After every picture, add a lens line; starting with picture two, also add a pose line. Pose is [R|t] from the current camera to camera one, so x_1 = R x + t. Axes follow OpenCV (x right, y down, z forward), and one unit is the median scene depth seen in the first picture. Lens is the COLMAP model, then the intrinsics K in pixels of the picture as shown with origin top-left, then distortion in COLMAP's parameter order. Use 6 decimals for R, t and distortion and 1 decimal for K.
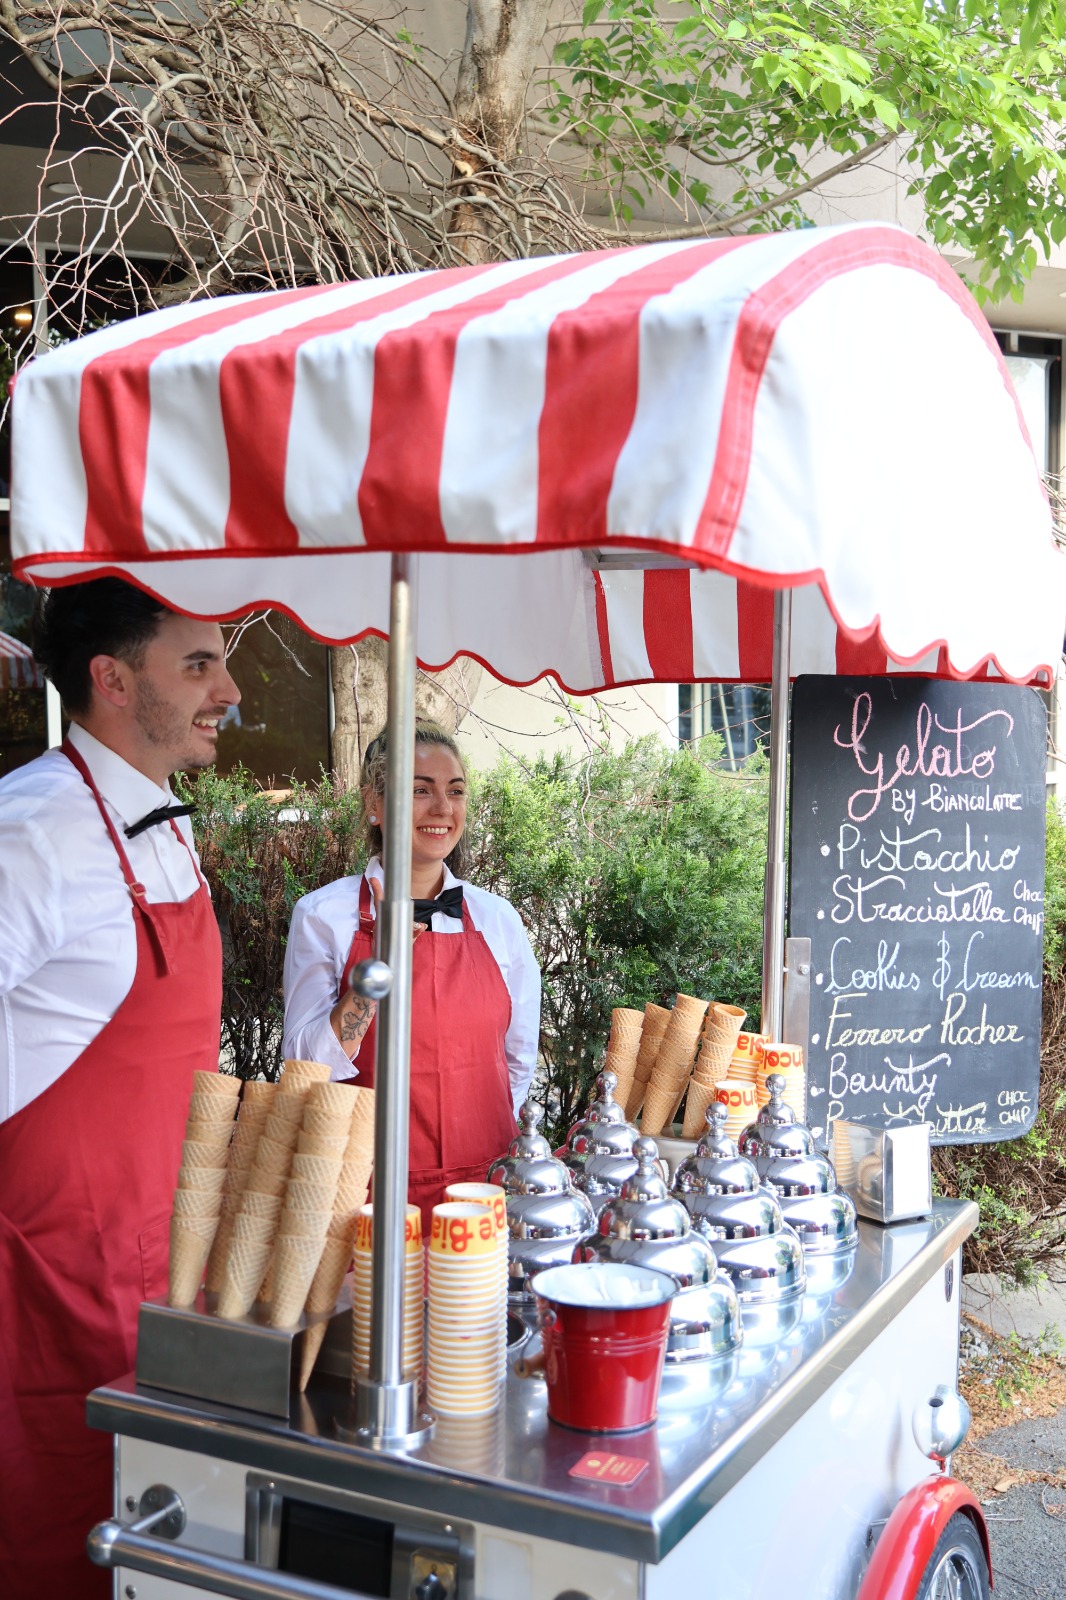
lens RADIAL K [[3953.5, 0, 533.0], [0, 3953.5, 800.0], [0, 0, 1]] dist [-0.344400, 0.263723]
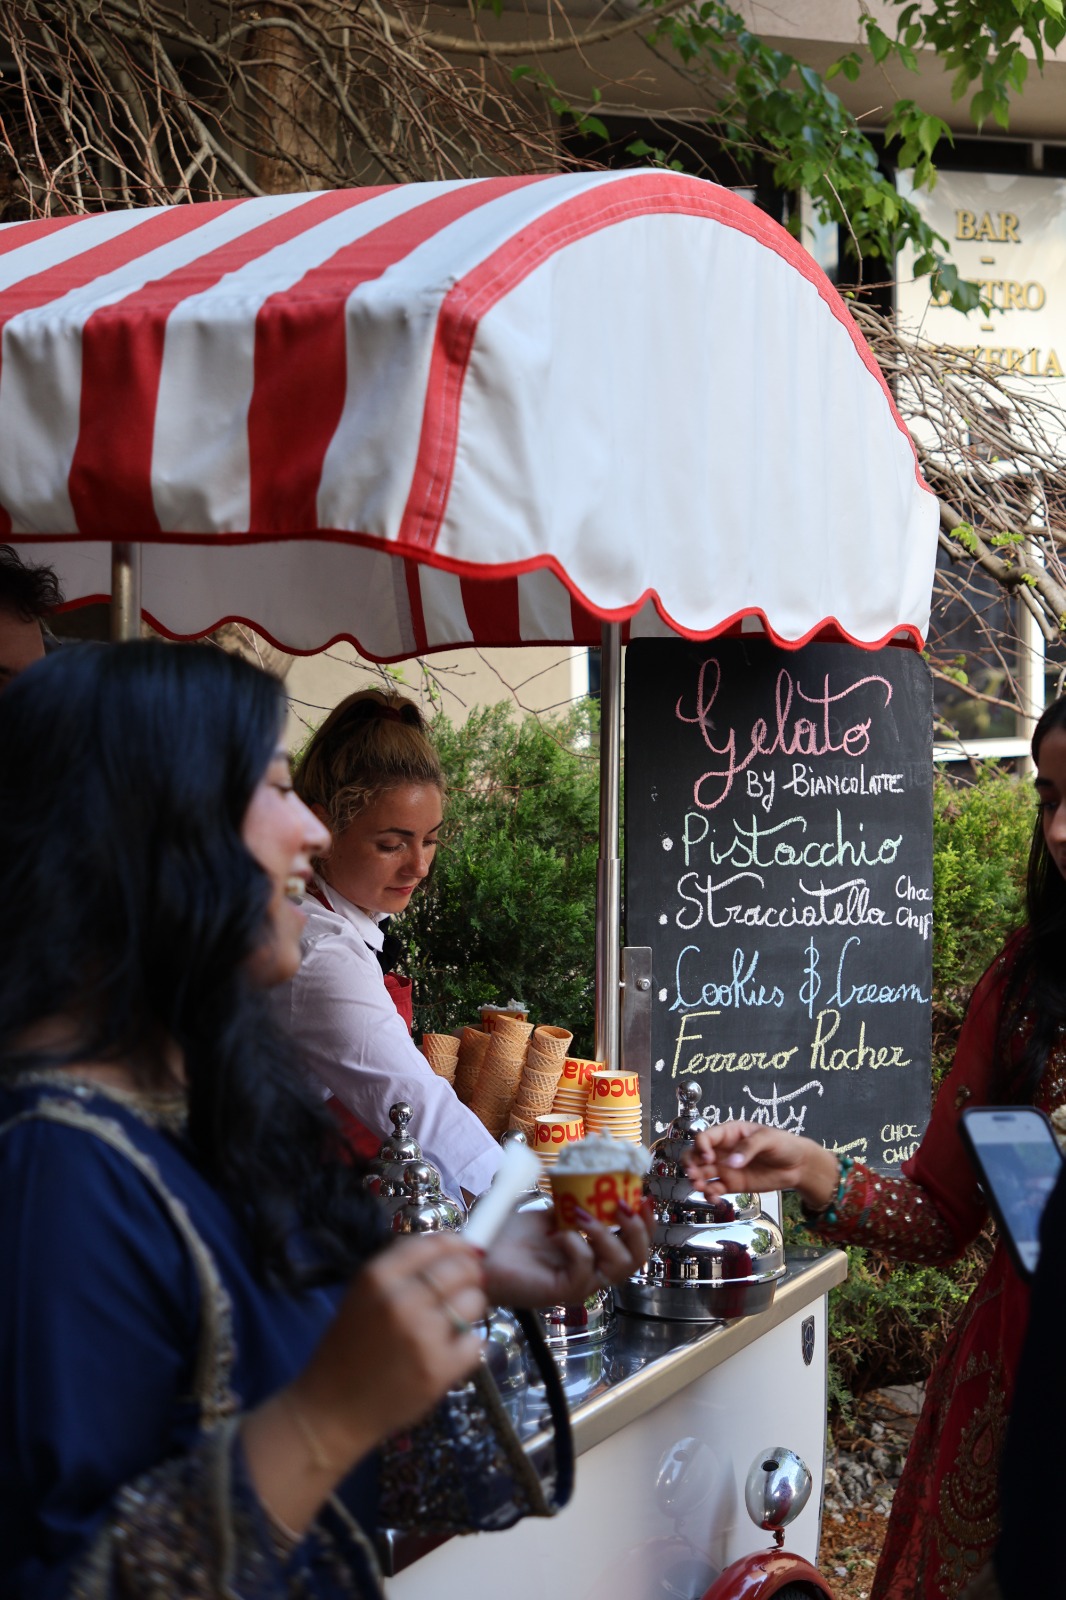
lens RADIAL K [[3947.3, 0, 532.7], [0, 3947.3, 951.5], [0, 0, 1]] dist [-0.085340, 0.163515]
pose [[0.997181, -0.018146, 0.072804, -0.017673], [0.015265, 0.999086, 0.039935, 0.001491], [-0.073462, -0.038711, 0.996546, 0.153891]]
